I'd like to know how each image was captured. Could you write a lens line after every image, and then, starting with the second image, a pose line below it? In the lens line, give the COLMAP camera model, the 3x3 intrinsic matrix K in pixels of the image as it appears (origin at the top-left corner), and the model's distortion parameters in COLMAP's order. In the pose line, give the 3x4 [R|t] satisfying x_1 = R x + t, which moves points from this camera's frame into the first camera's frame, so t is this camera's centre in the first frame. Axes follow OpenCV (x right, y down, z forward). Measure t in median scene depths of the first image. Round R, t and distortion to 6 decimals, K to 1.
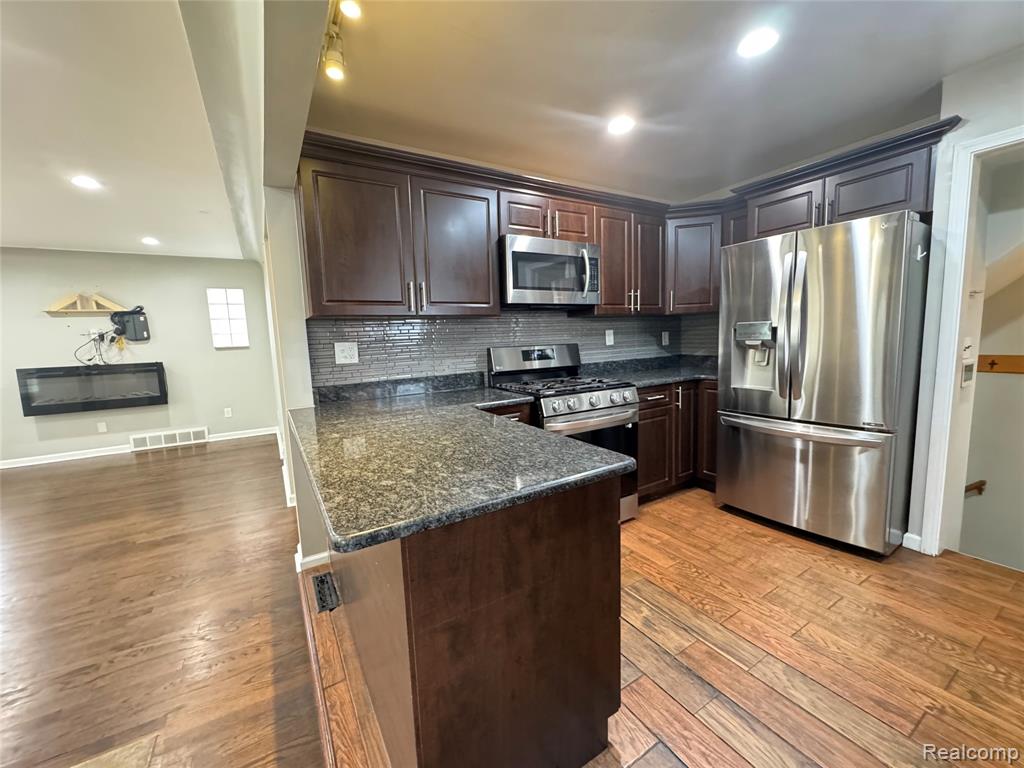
lens RADIAL K [[409.4, 0, 510.7], [0, 409.4, 384.2], [0, 0, 1]] dist [-0.005368, 0.000787]
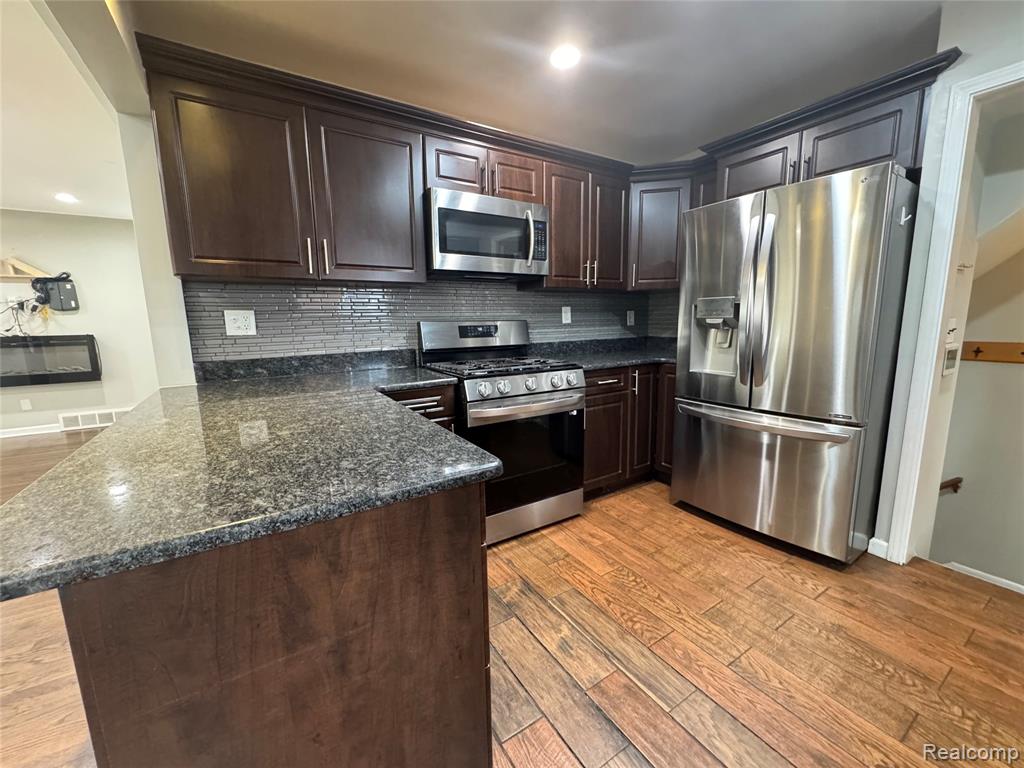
lens RADIAL K [[409.4, 0, 510.5], [0, 409.4, 384.2], [0, 0, 1]] dist [-0.005368, 0.000787]
pose [[0.999616, 0.017513, 0.021477, 0.141505], [-0.018352, 0.999050, 0.039521, 0.007344], [-0.020764, -0.039900, 0.998988, 0.127095]]
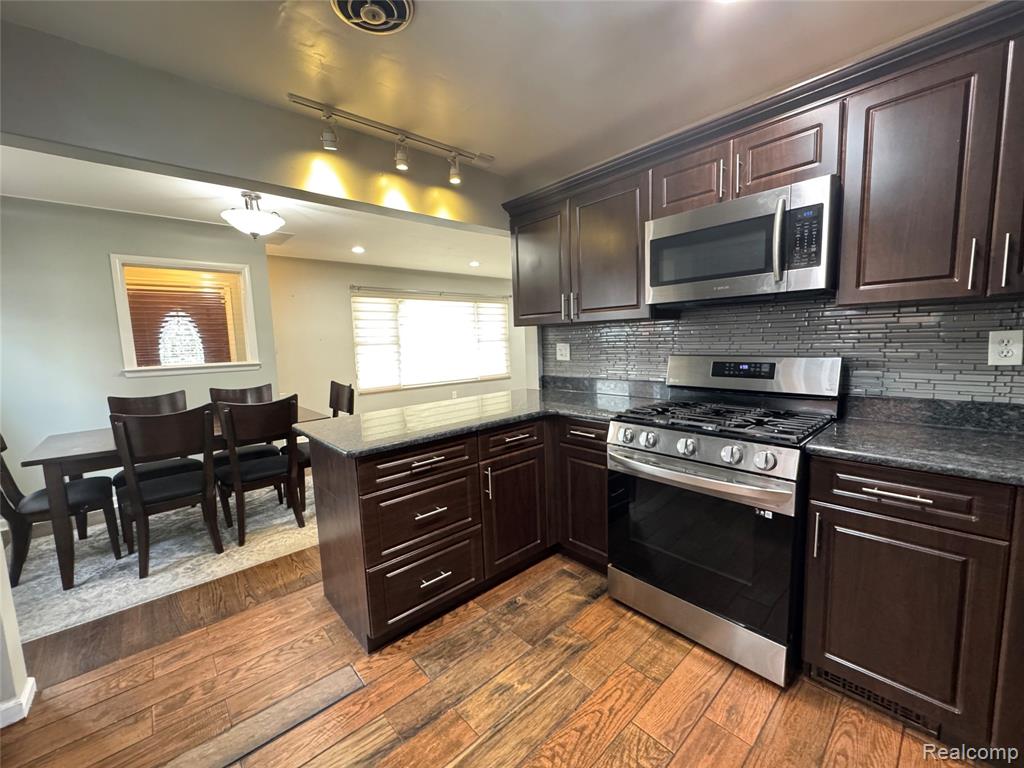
lens RADIAL K [[409.4, 0, 513.1], [0, 409.4, 385.3], [0, 0, 1]] dist [-0.005368, 0.000787]
pose [[0.189435, 0.141846, -0.971593, 0.785526], [-0.089383, 0.987893, 0.126799, -0.116901], [0.977816, 0.062824, 0.199820, 0.581923]]
